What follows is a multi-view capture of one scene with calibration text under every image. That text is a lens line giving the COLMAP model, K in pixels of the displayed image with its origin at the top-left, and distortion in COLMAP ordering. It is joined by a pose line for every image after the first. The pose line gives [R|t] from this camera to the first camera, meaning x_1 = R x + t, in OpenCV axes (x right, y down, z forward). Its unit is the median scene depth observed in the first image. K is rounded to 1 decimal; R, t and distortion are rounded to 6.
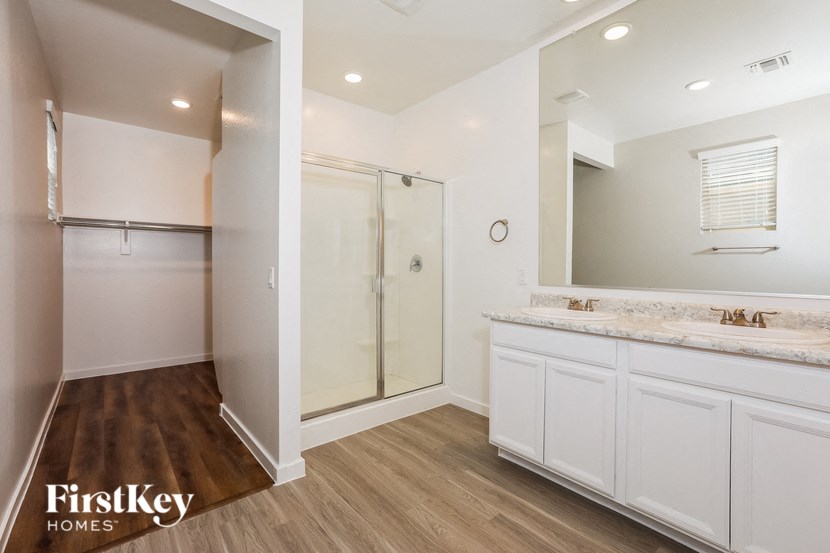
lens RADIAL K [[379.7, 0, 415.4], [0, 379.7, 269.1], [0, 0, 1]] dist [-0.003839, -0.000475]
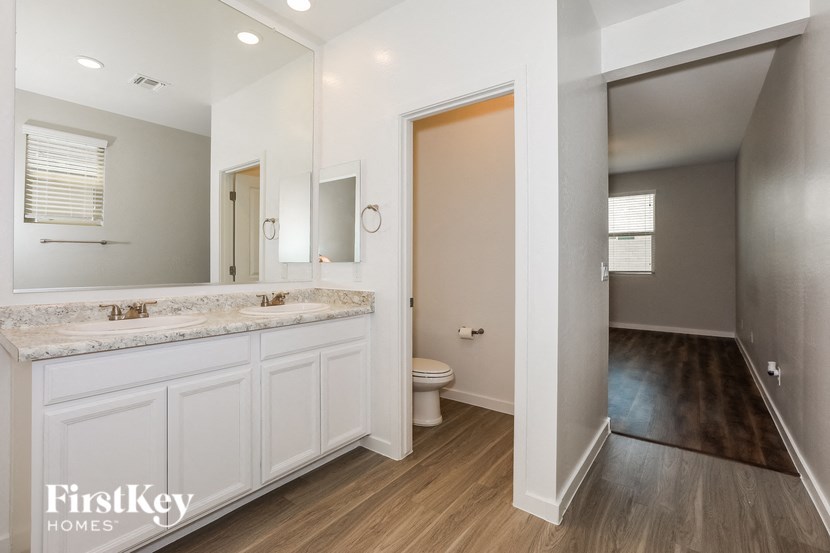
lens RADIAL K [[379.7, 0, 415.4], [0, 379.7, 269.1], [0, 0, 1]] dist [-0.003839, -0.000475]
pose [[-0.217539, -0.015444, 0.975929, -0.467636], [0.006198, 0.999833, 0.017204, 0.000967], [-0.976032, 0.009792, -0.217407, 0.677966]]
